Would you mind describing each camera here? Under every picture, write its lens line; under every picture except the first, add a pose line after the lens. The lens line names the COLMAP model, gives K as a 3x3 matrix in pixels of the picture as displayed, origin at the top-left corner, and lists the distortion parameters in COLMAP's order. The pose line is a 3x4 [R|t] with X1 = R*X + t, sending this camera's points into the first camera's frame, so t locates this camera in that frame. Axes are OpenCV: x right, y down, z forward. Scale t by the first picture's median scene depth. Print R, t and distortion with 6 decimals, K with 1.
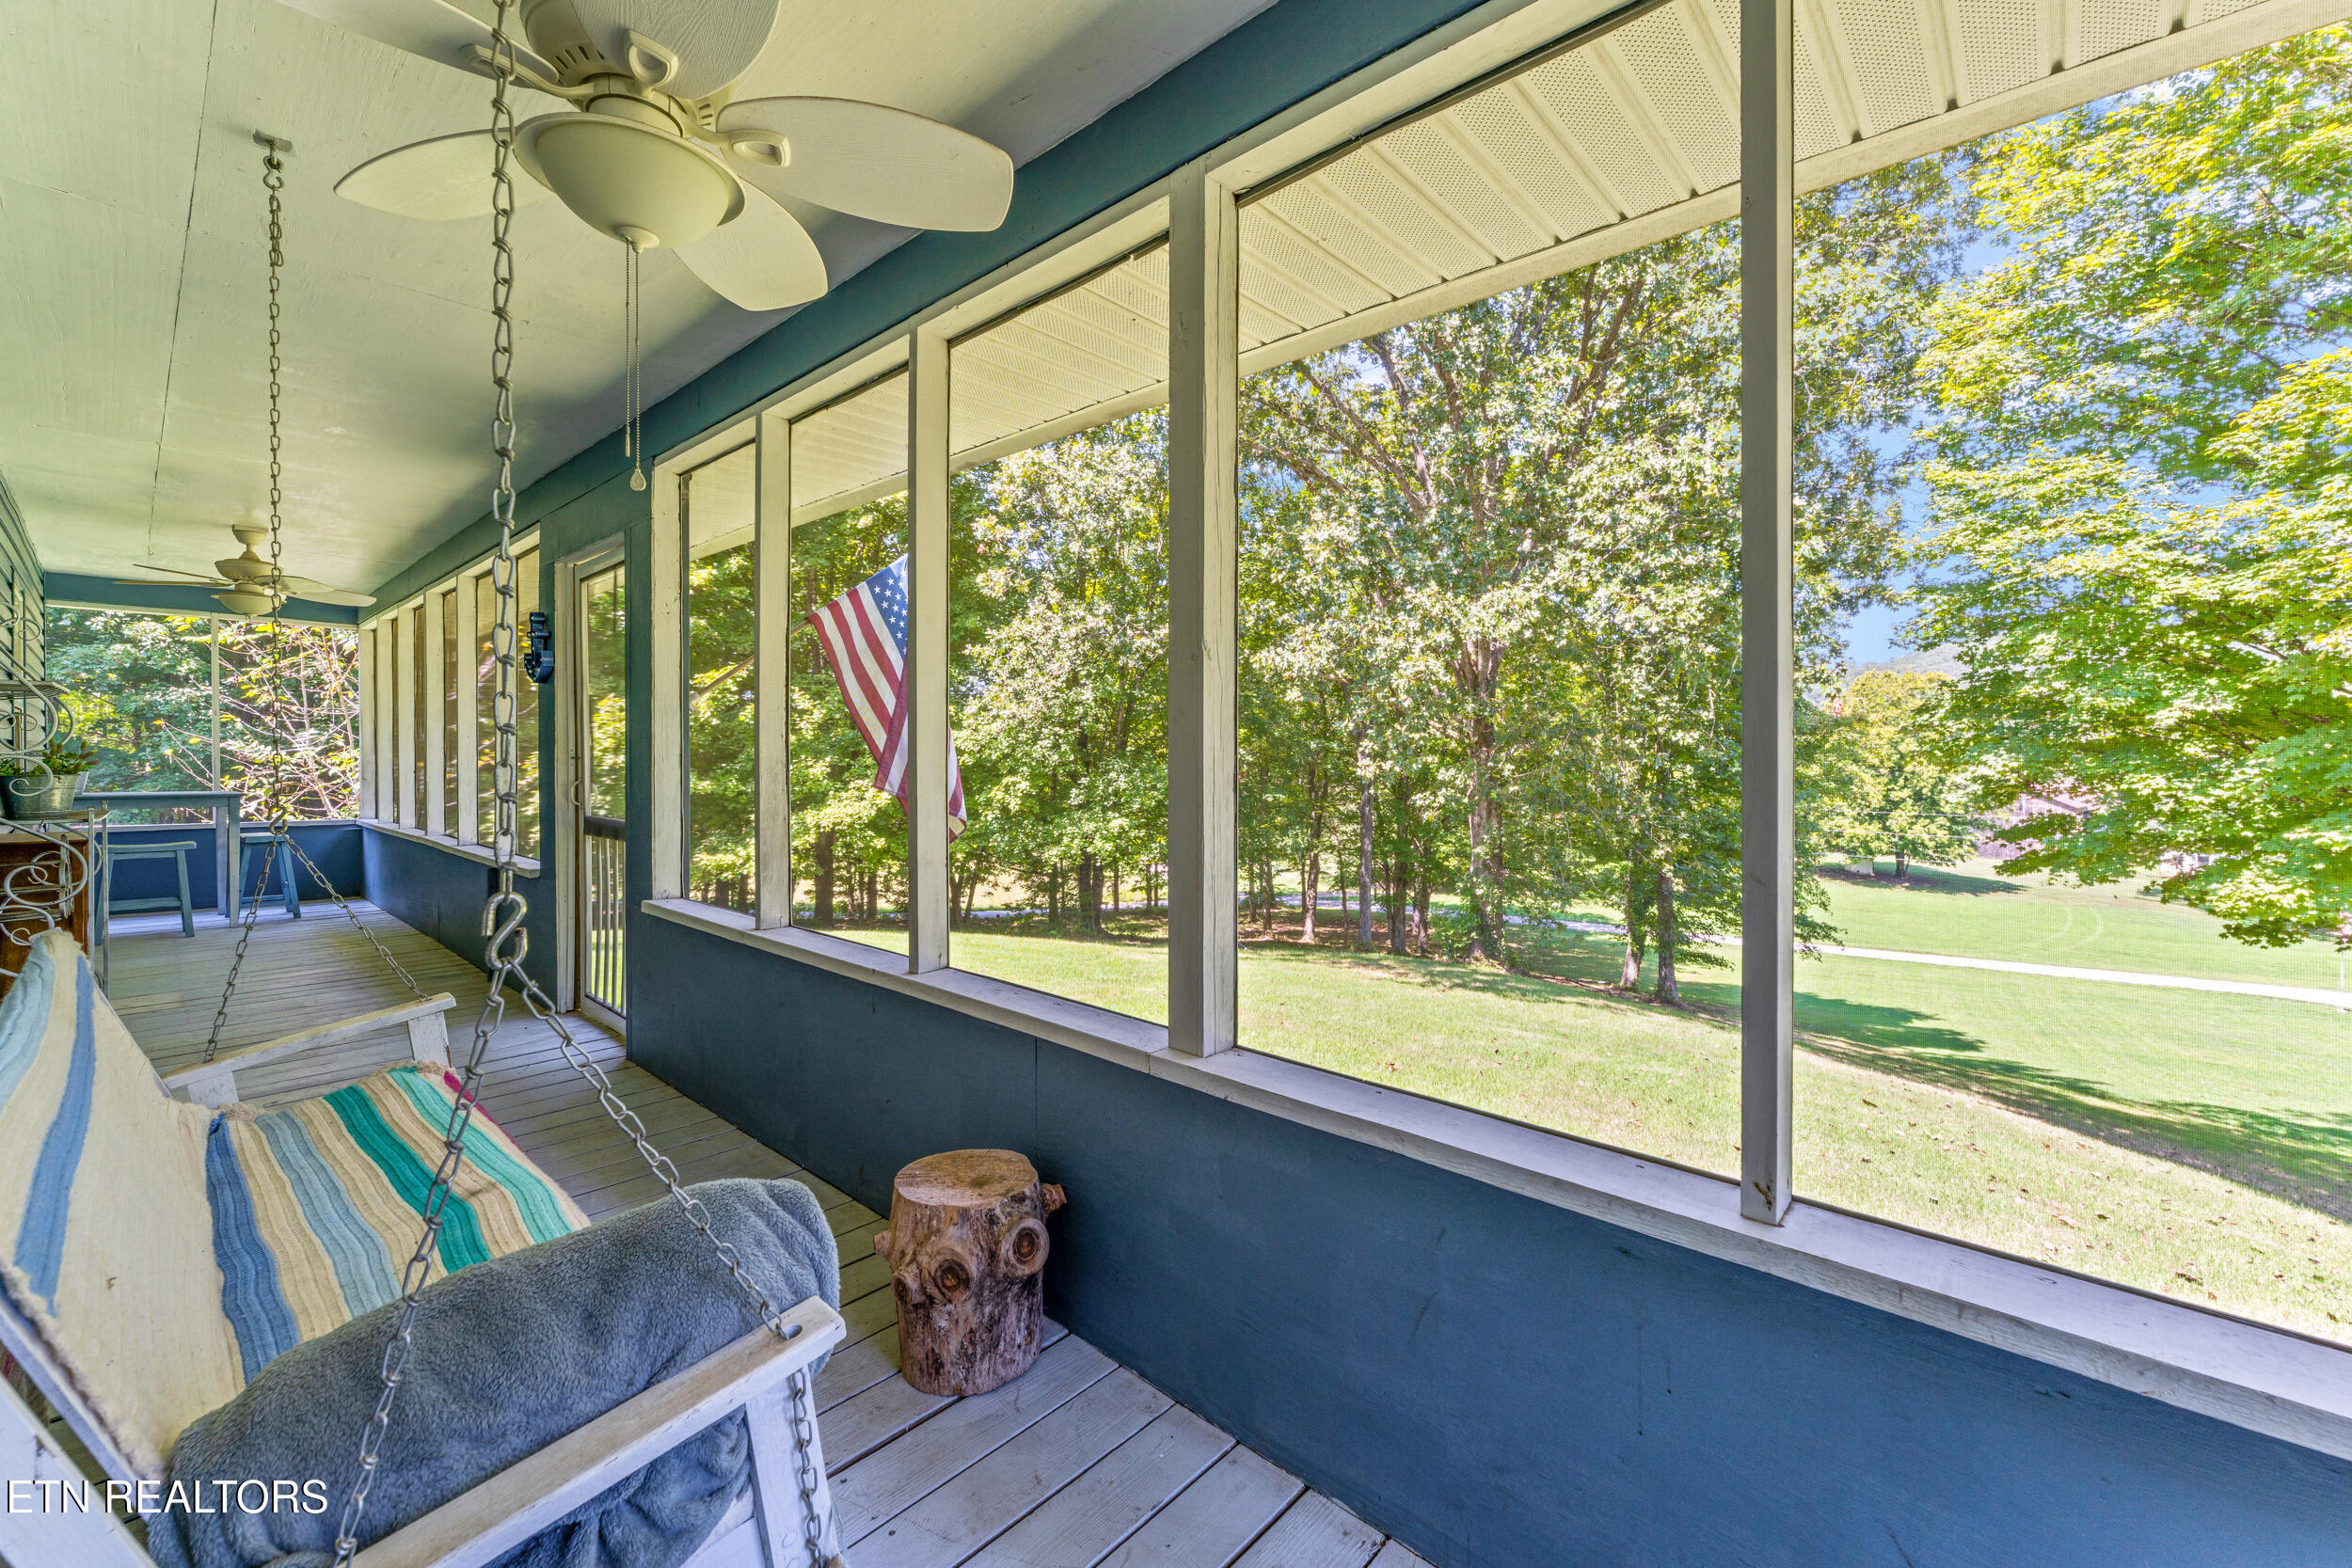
lens RADIAL K [[966.9, 0, 1182.5], [0, 966.9, 736.0], [0, 0, 1]] dist [-0.000248, 0.000189]
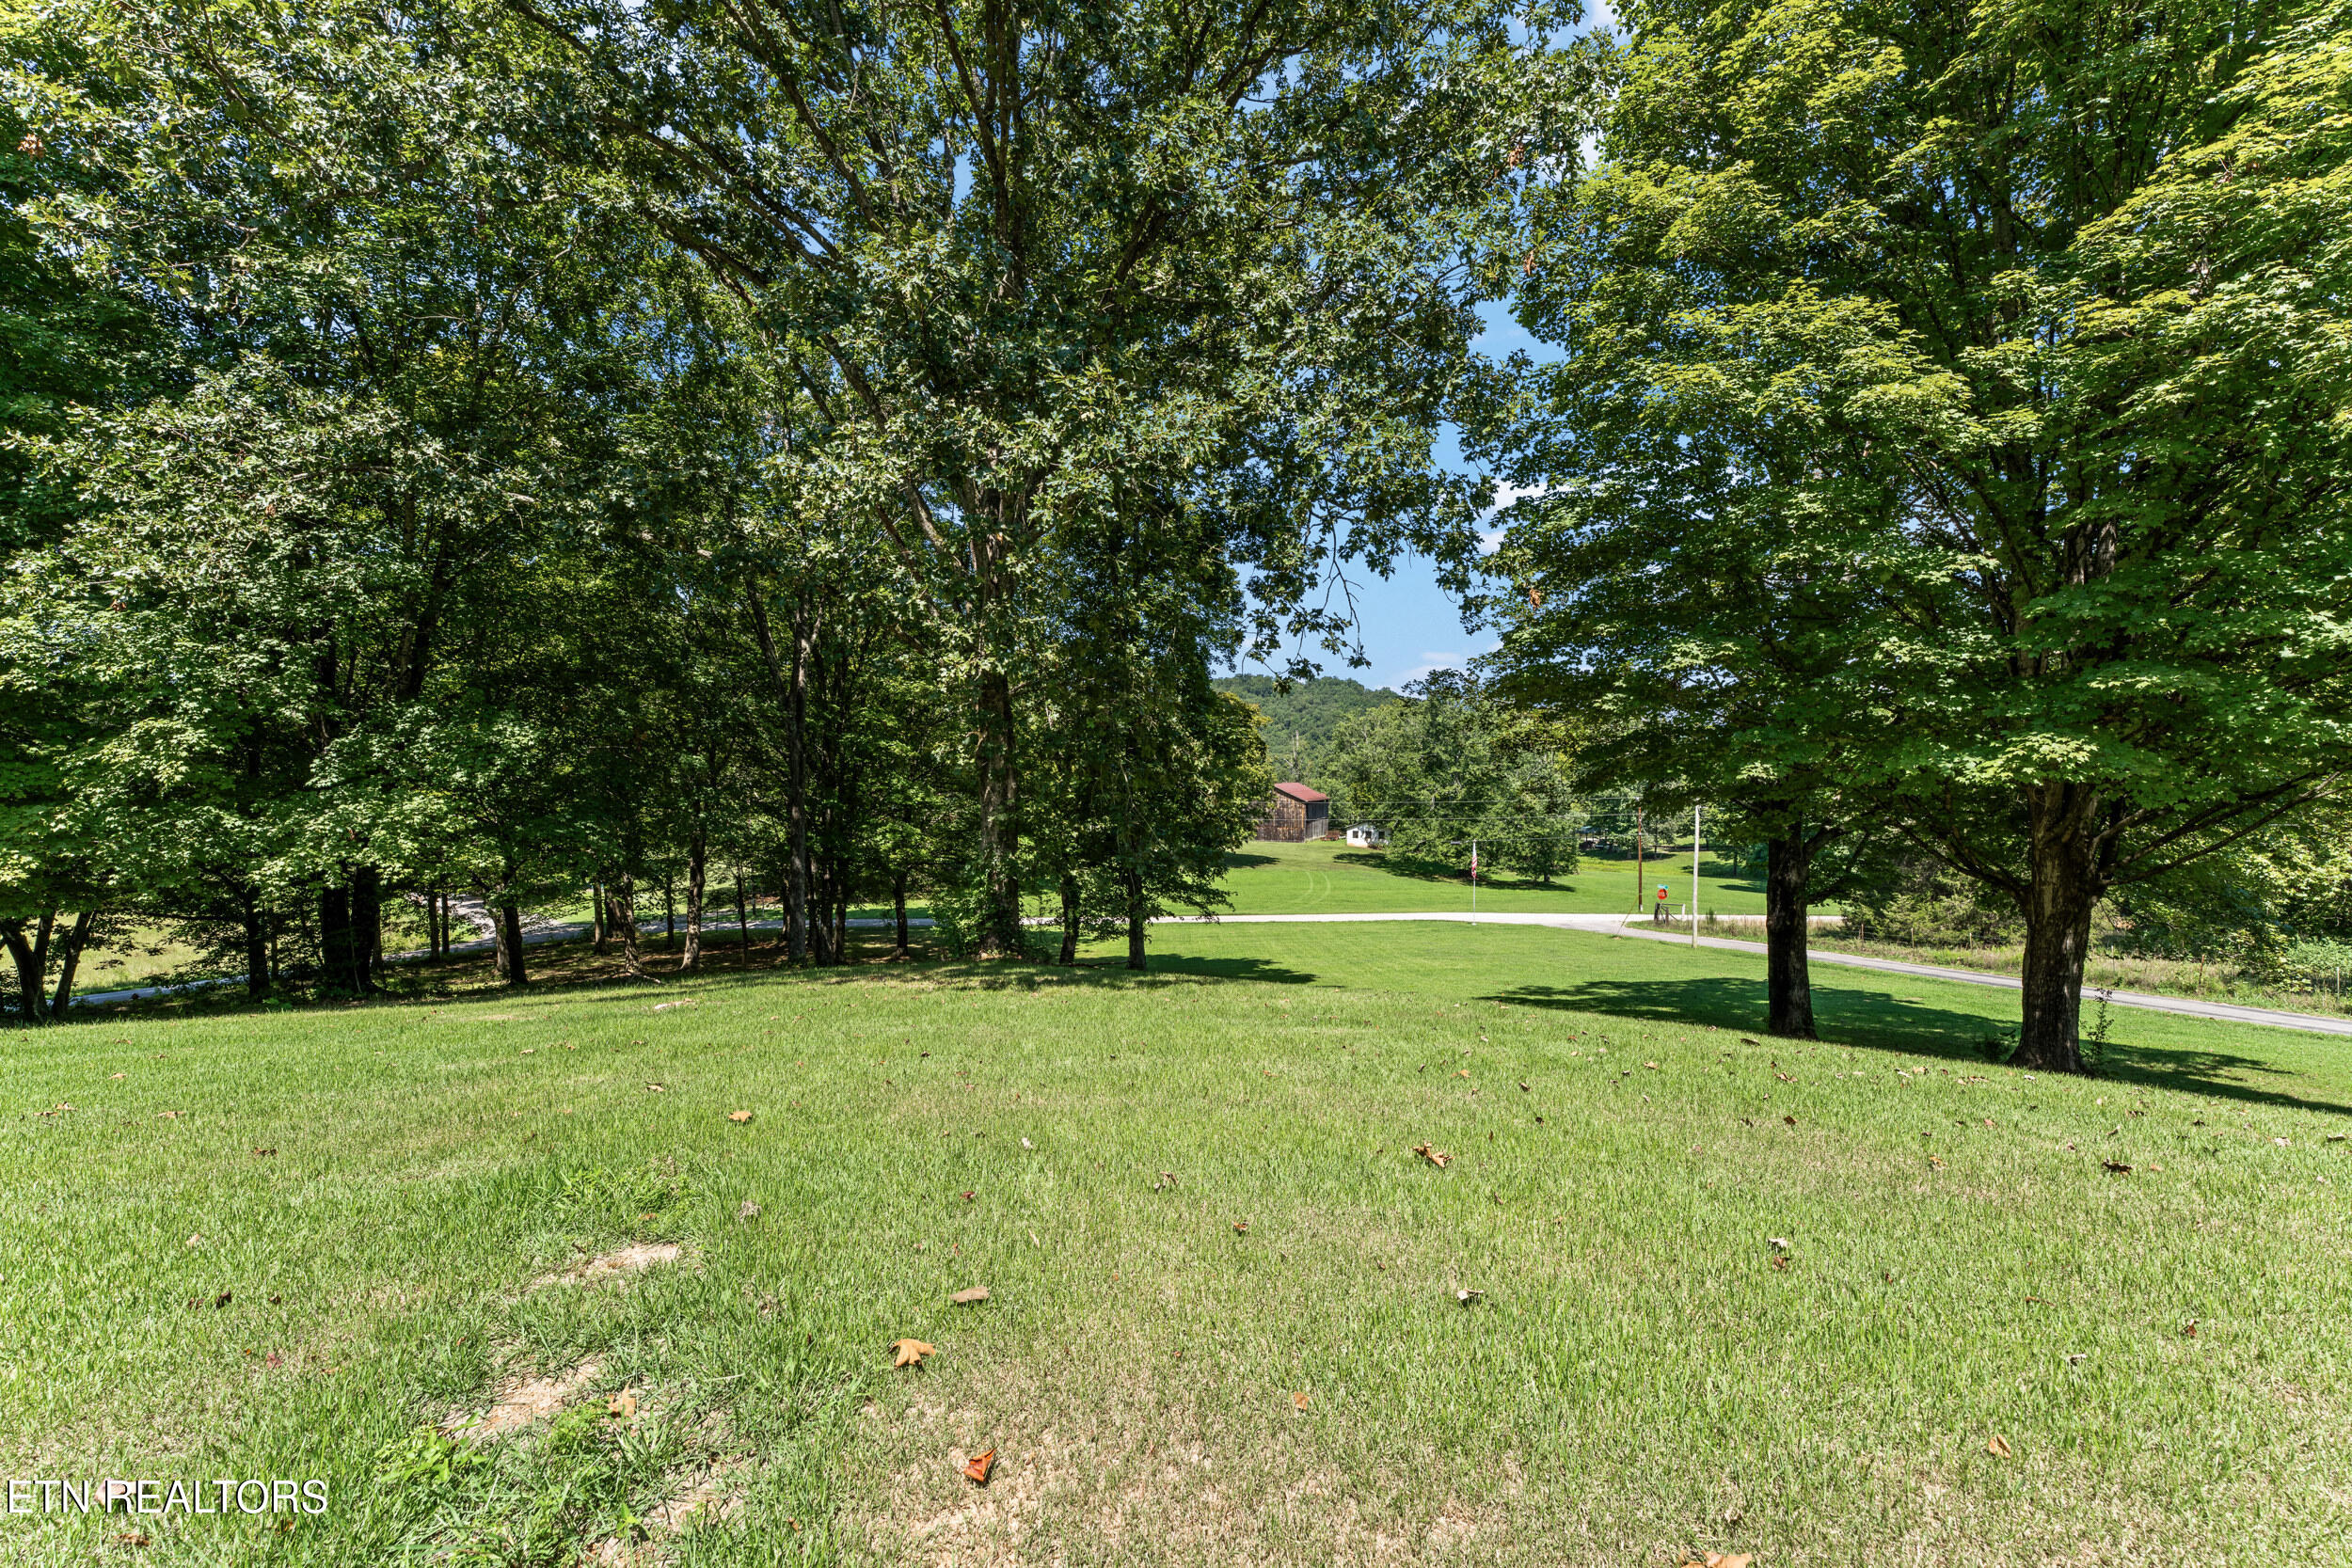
lens RADIAL K [[963.2, 0, 1176.7], [0, 963.2, 790.0], [0, 0, 1]] dist [0.001097, 0.000376]
pose [[0.801814, -0.029170, 0.596861, -0.048116], [-0.000075, 0.998803, 0.048915, 0.053558], [-0.597573, -0.039266, 0.800852, 0.254304]]
